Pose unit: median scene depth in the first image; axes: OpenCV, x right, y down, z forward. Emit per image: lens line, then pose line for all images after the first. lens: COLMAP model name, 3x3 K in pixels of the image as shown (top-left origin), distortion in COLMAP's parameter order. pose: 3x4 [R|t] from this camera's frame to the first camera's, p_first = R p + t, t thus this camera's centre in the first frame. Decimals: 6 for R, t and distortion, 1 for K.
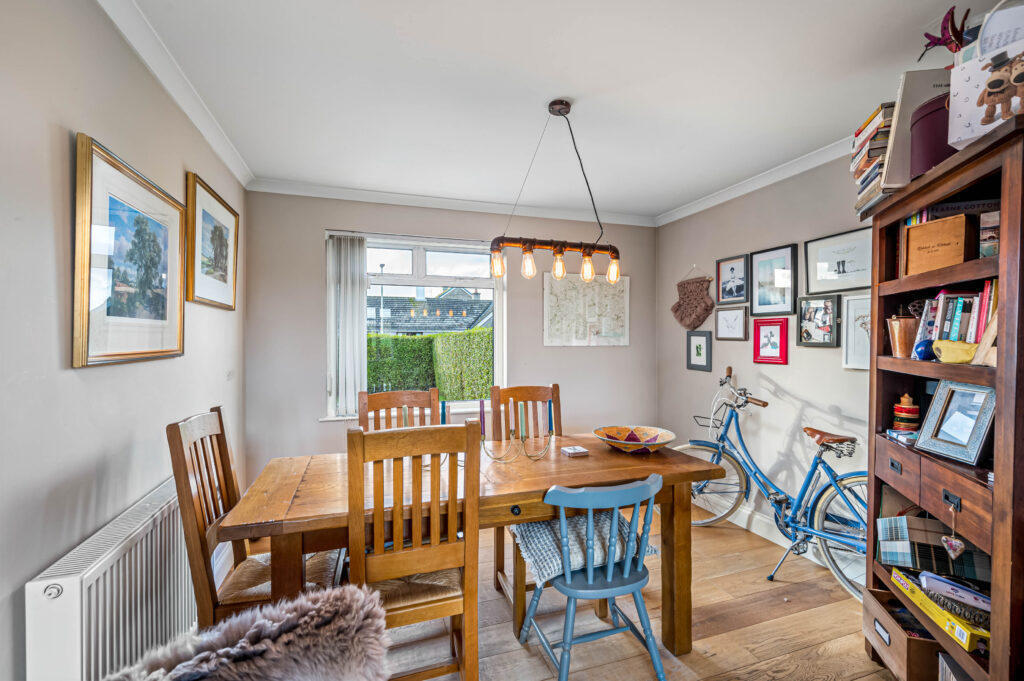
lens RADIAL K [[437.8, 0, 511.2], [0, 437.8, 342.6], [0, 0, 1]] dist [-0.001714, -0.000091]
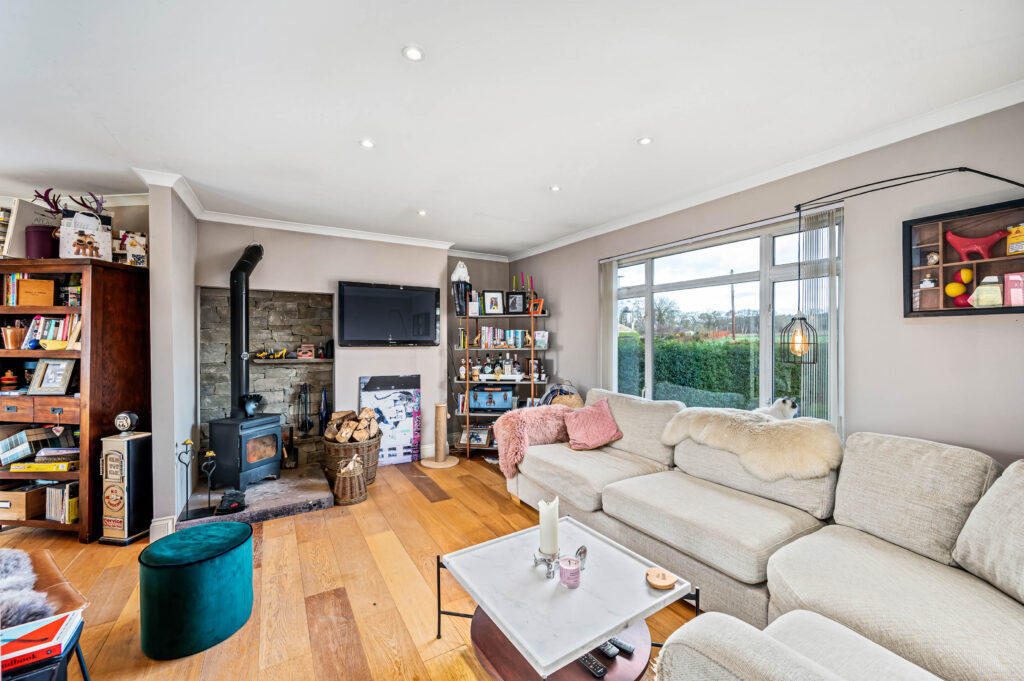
lens RADIAL K [[400.2, 0, 512.2], [0, 400.2, 339.3], [0, 0, 1]] dist [-0.002604, -0.000289]
pose [[-0.250216, -0.005169, 0.968176, -1.435985], [0.006812, 0.999952, 0.007099, -0.005290], [-0.968166, 0.008371, -0.250168, -0.698324]]
